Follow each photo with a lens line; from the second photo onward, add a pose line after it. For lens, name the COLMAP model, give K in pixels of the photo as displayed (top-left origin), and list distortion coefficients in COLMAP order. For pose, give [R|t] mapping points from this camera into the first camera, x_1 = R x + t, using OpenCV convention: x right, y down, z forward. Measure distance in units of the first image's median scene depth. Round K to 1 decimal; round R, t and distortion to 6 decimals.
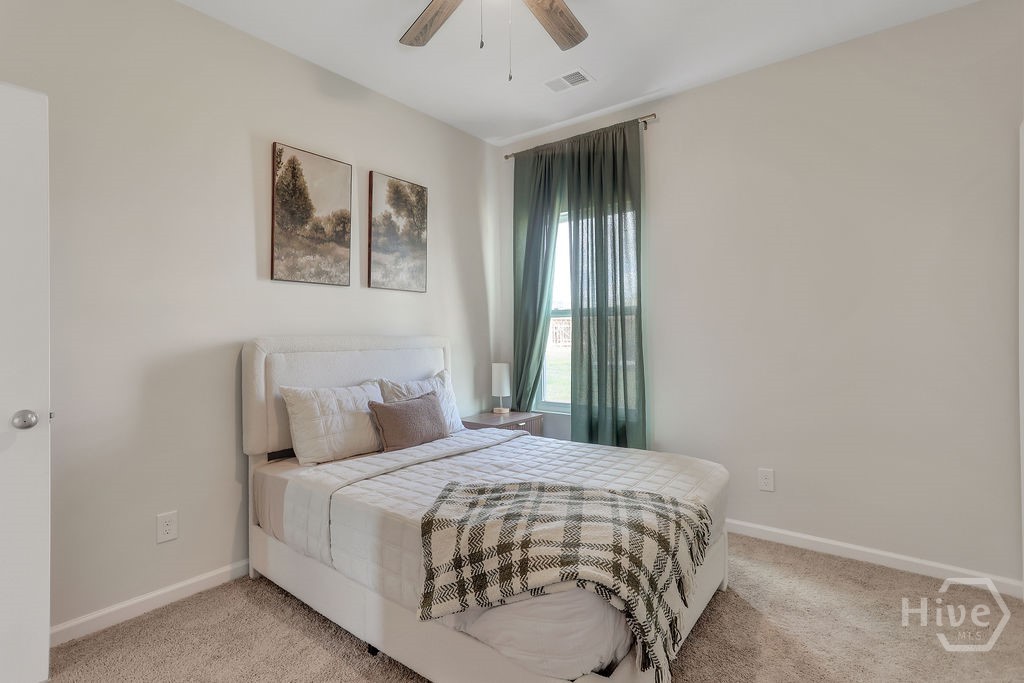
lens RADIAL K [[501.2, 0, 507.4], [0, 501.2, 339.6], [0, 0, 1]] dist [-0.055454, 0.033671]
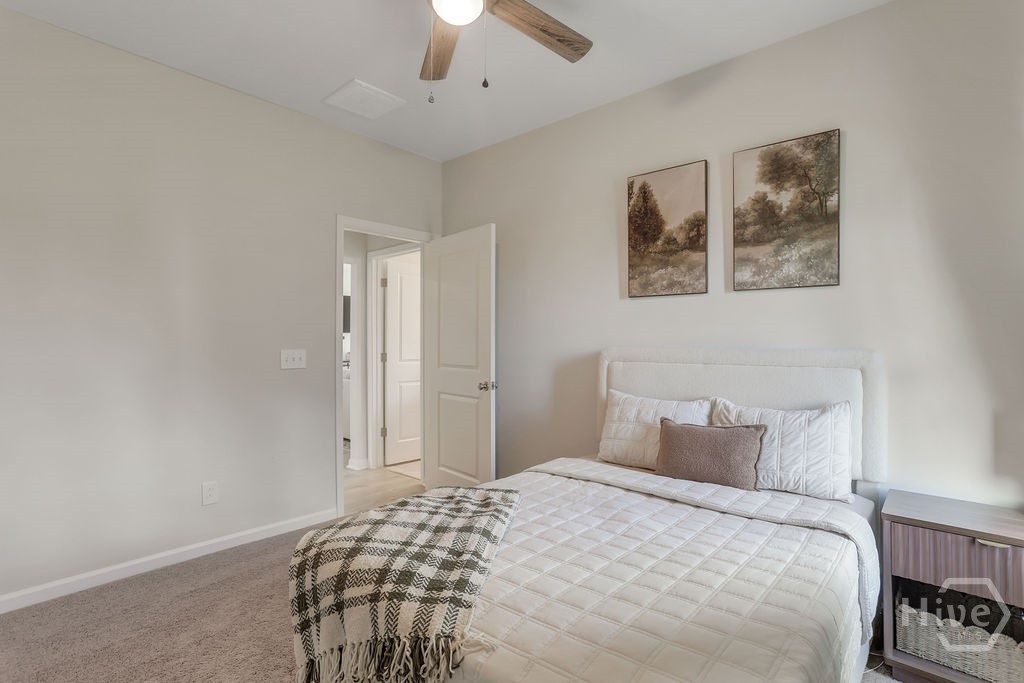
lens RADIAL K [[501.2, 0, 507.4], [0, 501.2, 339.6], [0, 0, 1]] dist [-0.055454, 0.033671]
pose [[-0.077169, 0.000417, -0.997018, 0.636139], [-0.015451, 0.999879, 0.001614, -0.018800], [0.996898, 0.015530, -0.077154, 0.733768]]
